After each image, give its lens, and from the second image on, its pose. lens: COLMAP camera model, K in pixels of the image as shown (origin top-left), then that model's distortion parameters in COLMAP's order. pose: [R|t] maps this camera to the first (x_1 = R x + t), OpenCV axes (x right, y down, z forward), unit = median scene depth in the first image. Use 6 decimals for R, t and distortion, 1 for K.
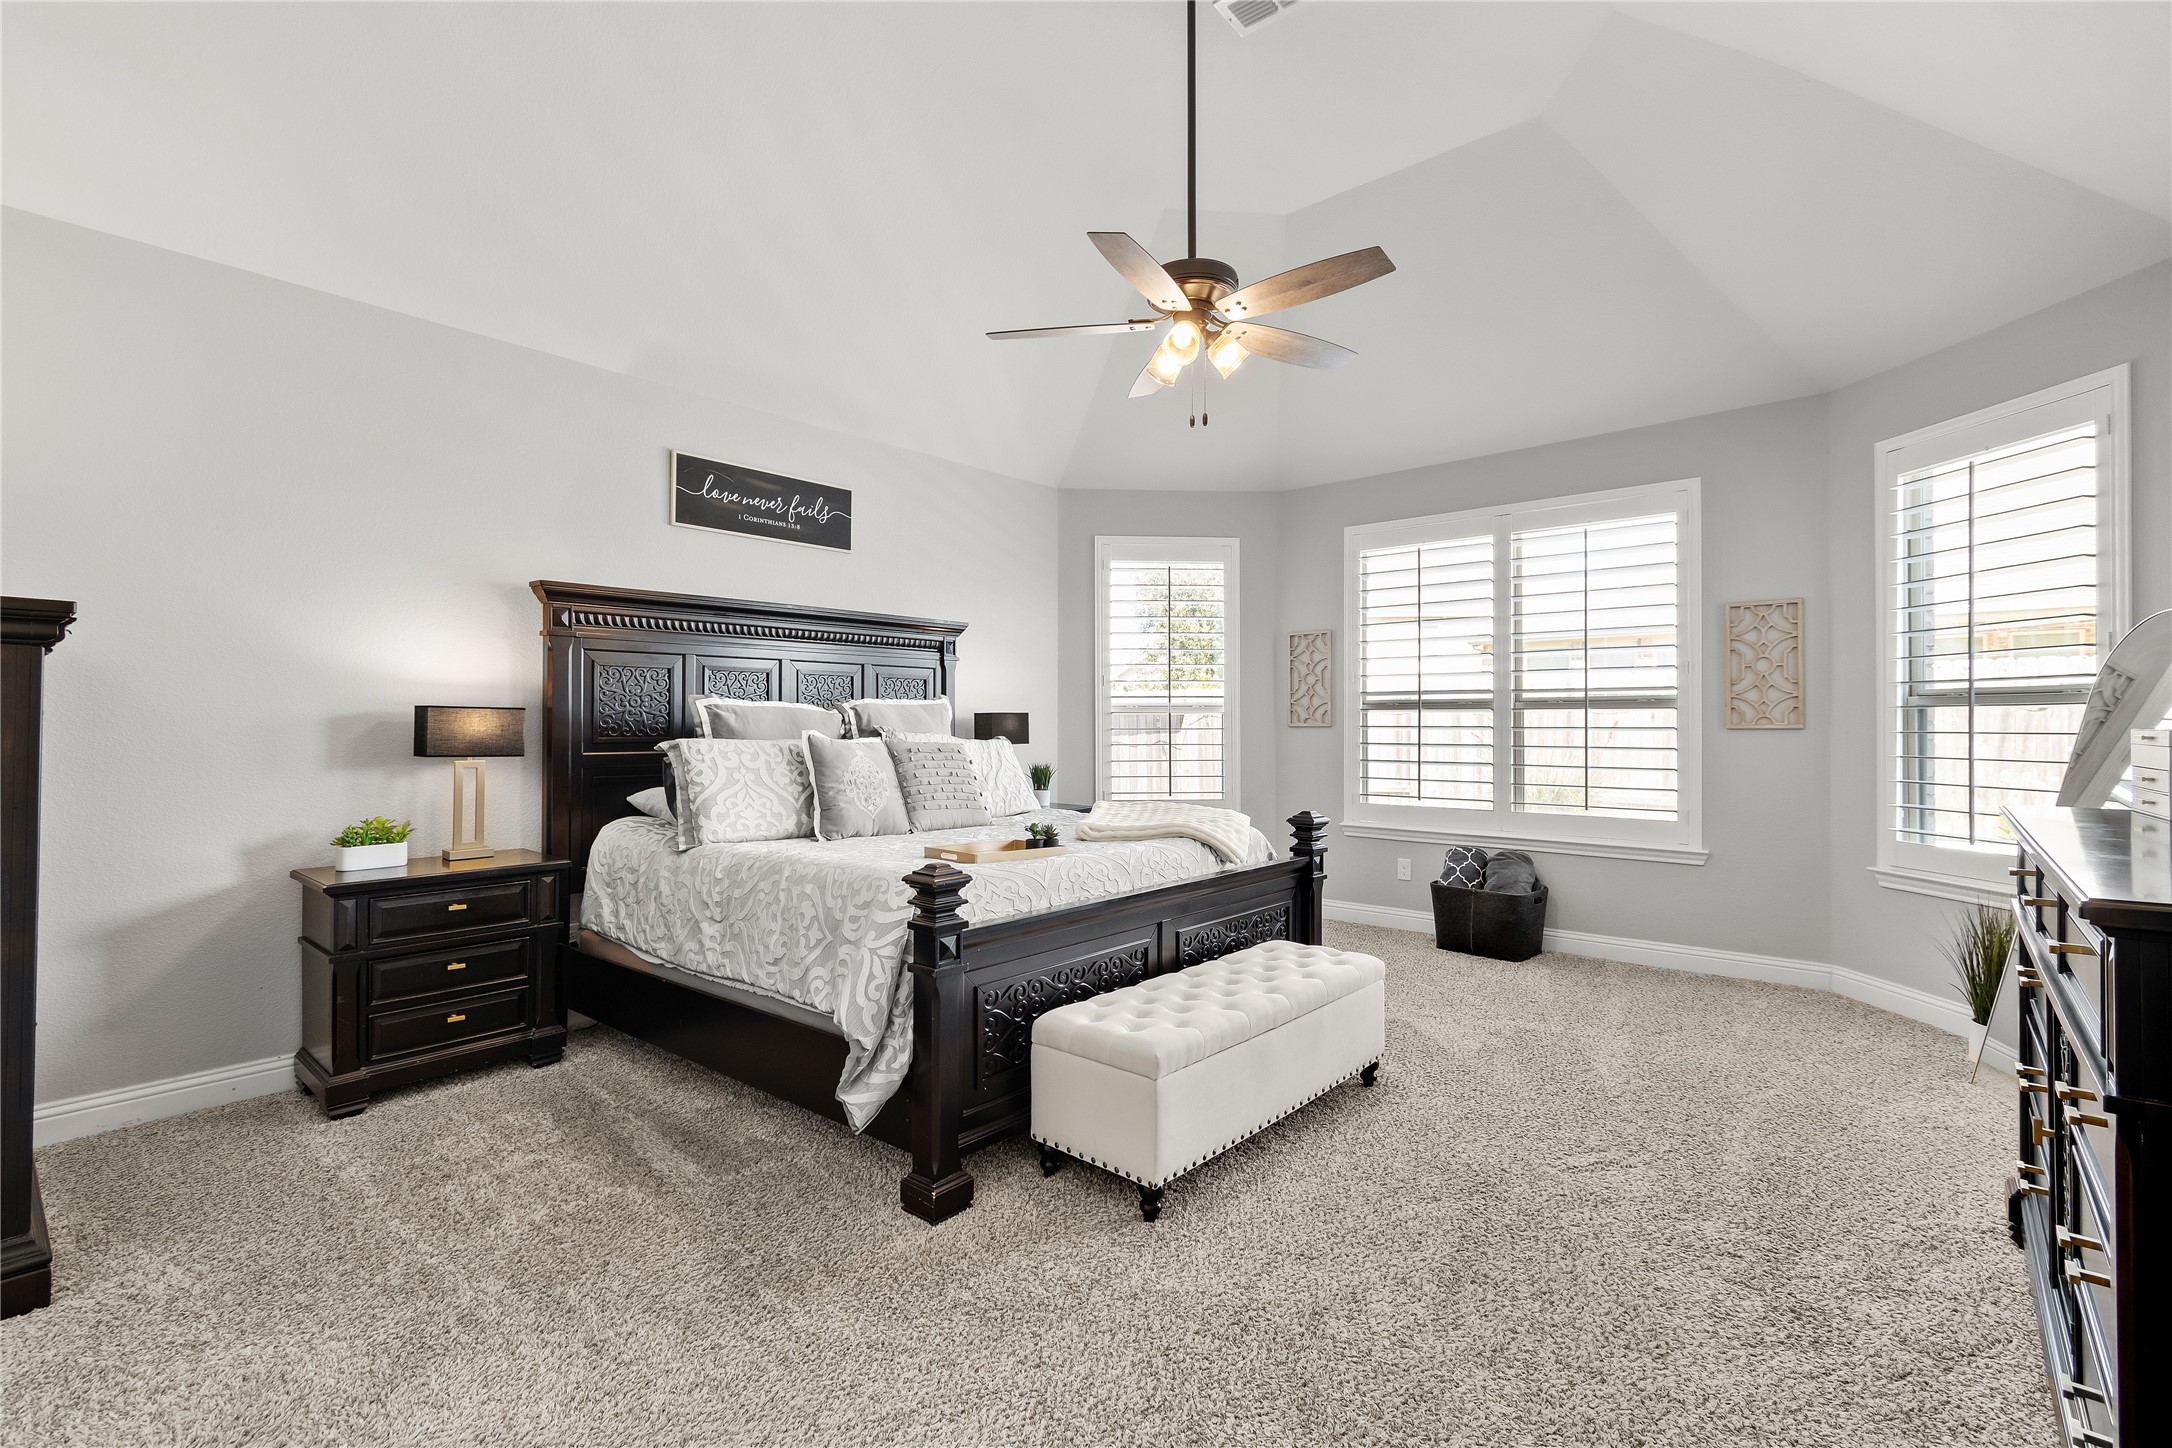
lens RADIAL K [[979.0, 0, 1085.8], [0, 979.0, 715.0], [0, 0, 1]] dist [-0.000411, -0.000307]
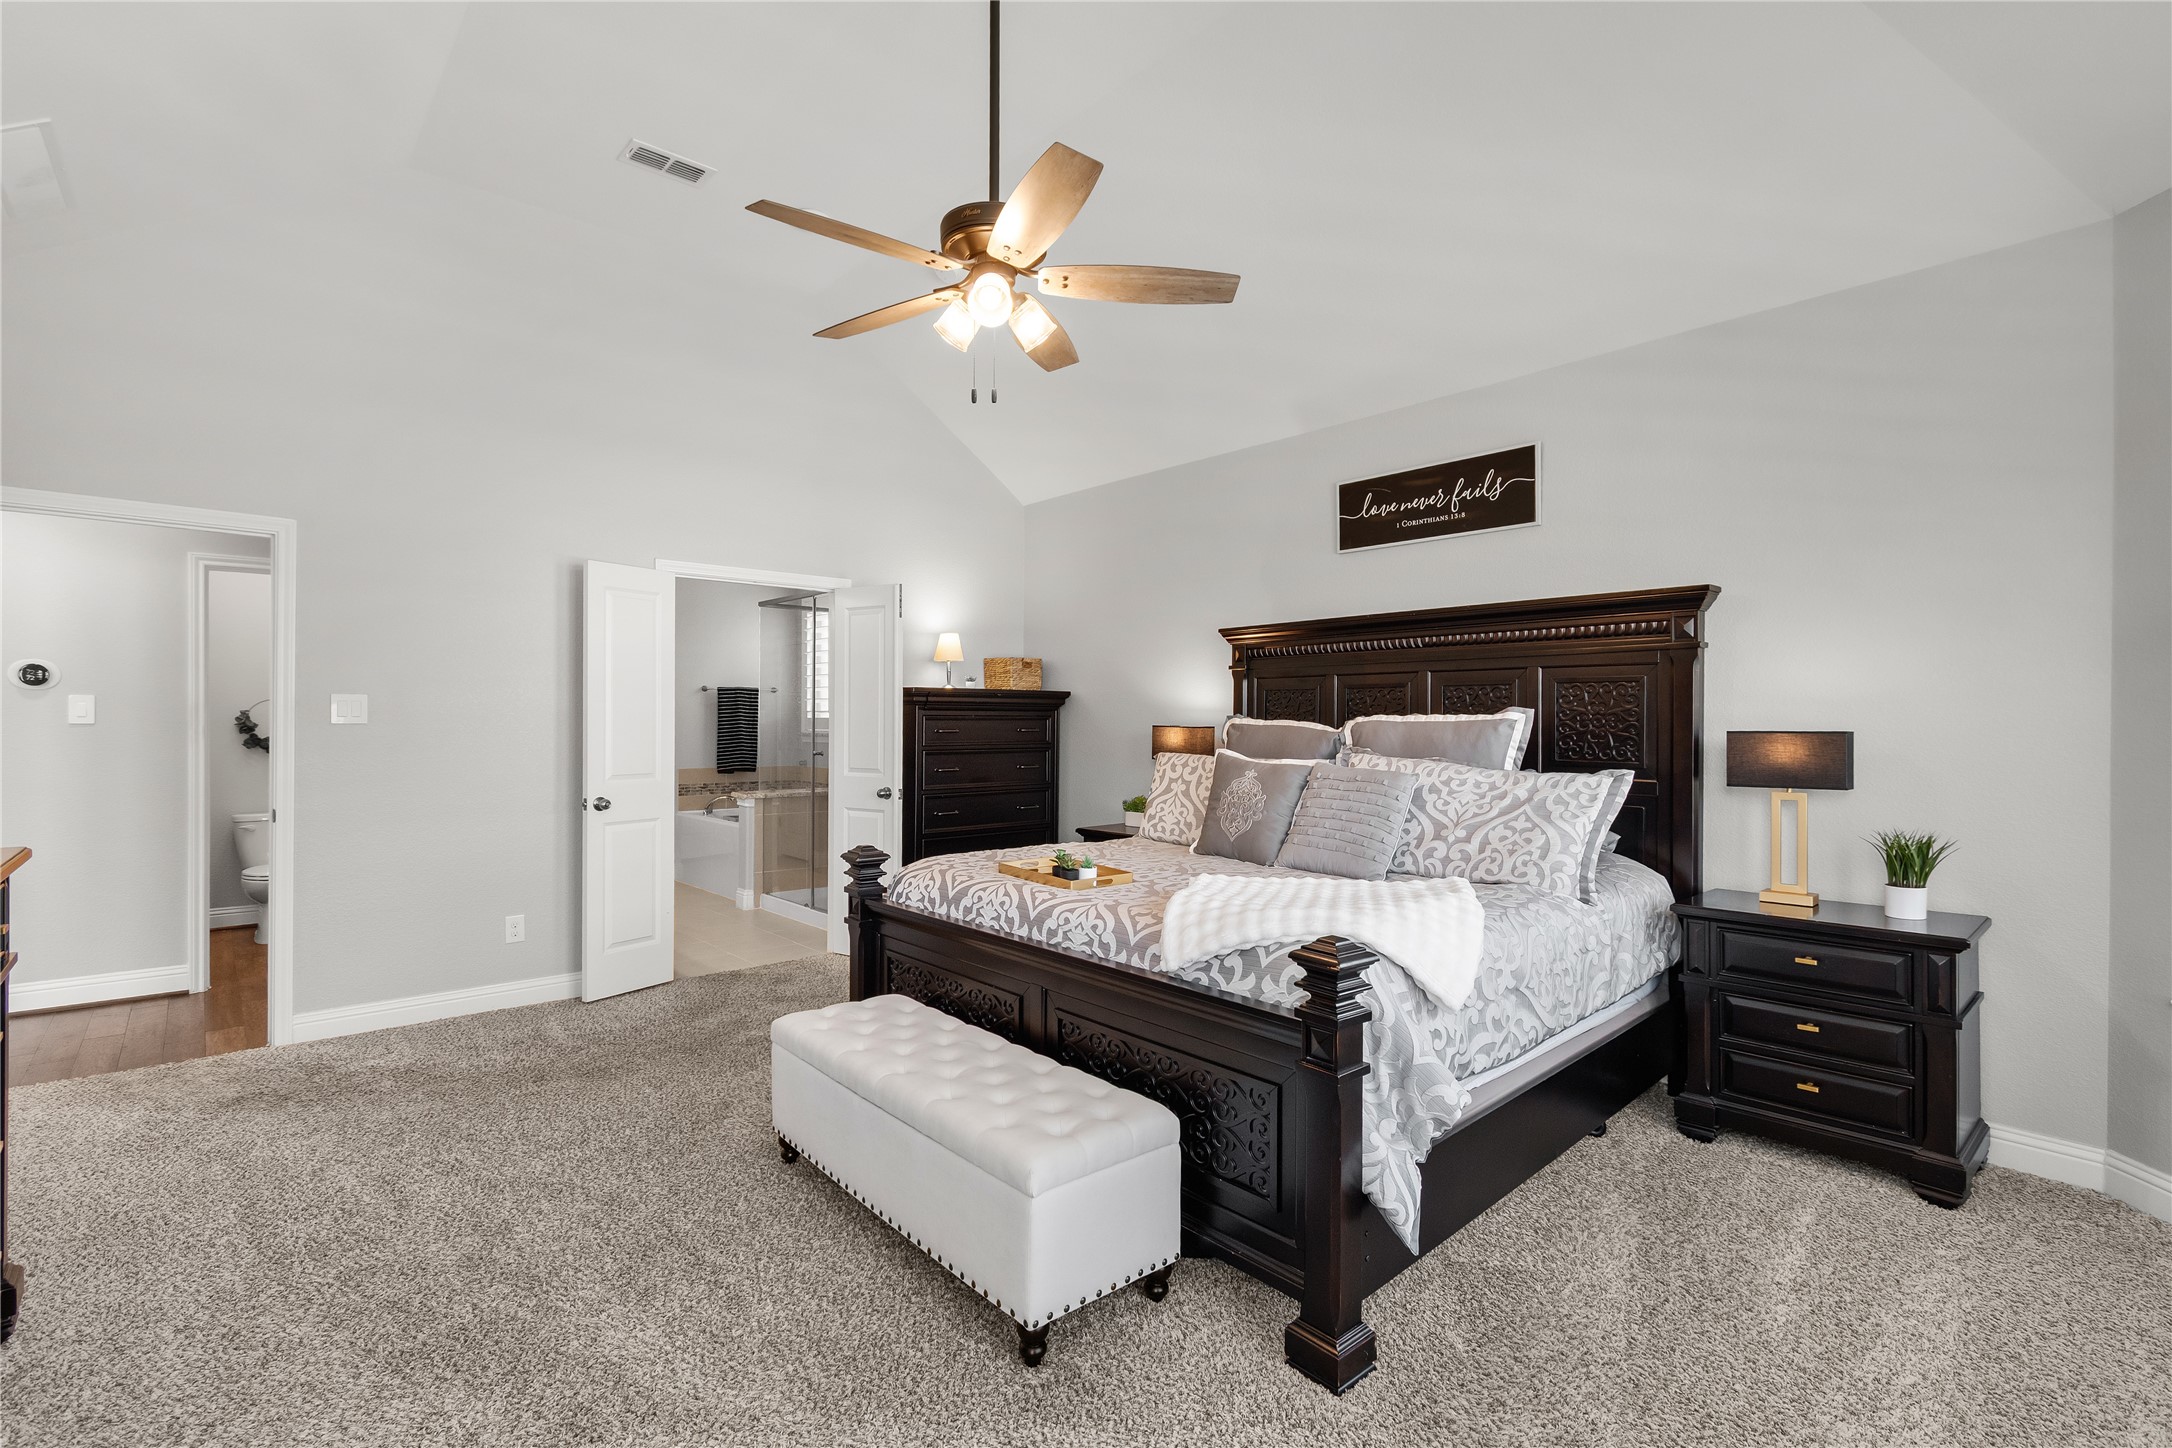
lens RADIAL K [[979.0, 0, 1085.8], [0, 979.0, 715.0], [0, 0, 1]] dist [-0.000411, -0.000307]
pose [[-0.110996, -0.008201, -0.993787, 0.639686], [0.005081, 0.999948, -0.008819, -0.009431], [0.993808, -0.006028, -0.110949, 0.808663]]
